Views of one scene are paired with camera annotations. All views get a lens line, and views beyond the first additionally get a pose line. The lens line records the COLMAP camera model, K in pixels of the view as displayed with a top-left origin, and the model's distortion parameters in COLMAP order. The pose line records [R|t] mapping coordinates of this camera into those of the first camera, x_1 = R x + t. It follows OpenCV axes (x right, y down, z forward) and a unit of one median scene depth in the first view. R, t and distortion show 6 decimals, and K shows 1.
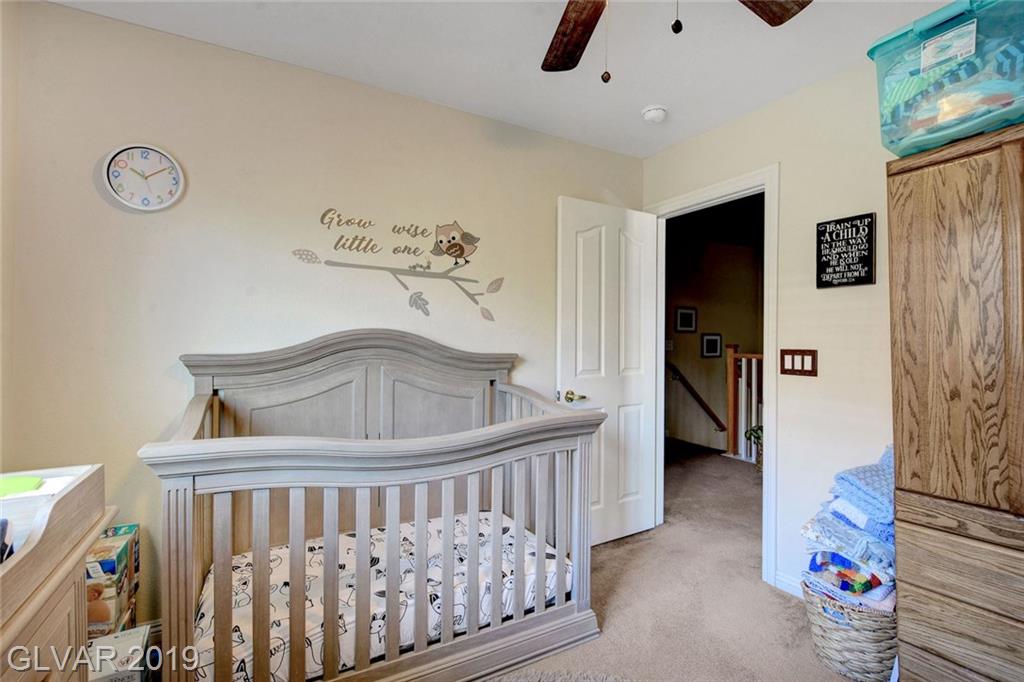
lens RADIAL K [[466.2, 0, 510.8], [0, 466.2, 339.8], [0, 0, 1]] dist [-0.030713, 0.002144]
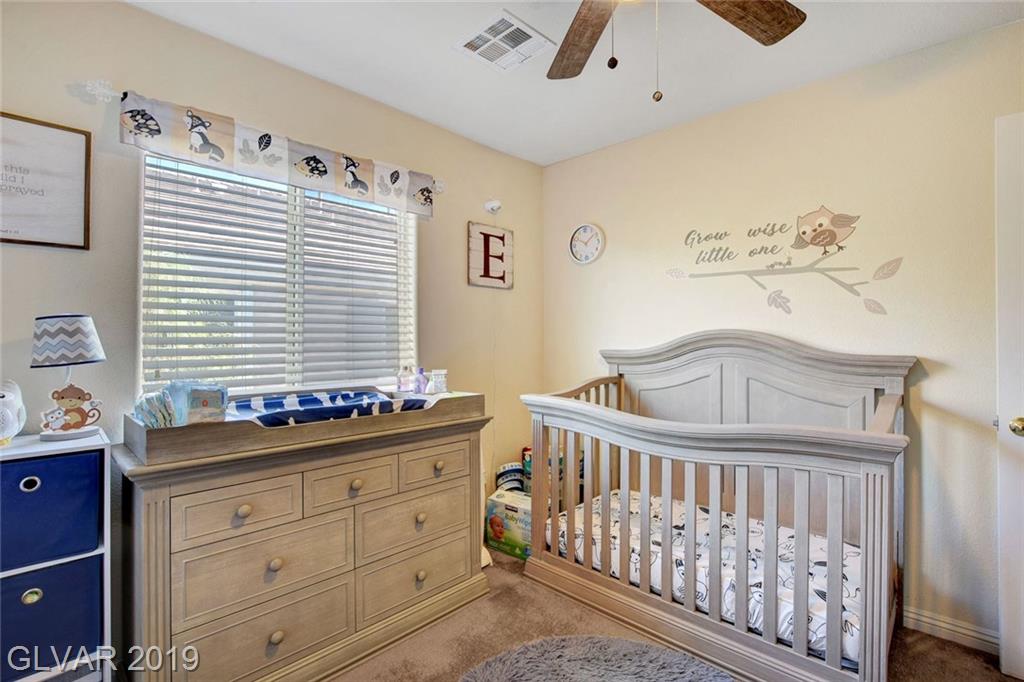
lens RADIAL K [[466.2, 0, 507.4], [0, 466.2, 331.9], [0, 0, 1]] dist [-0.030713, 0.002144]
pose [[0.284604, -0.023916, -0.958347, 0.593860], [0.001903, 0.999701, -0.024383, 0.007804], [0.958643, 0.005115, 0.284564, 0.187381]]
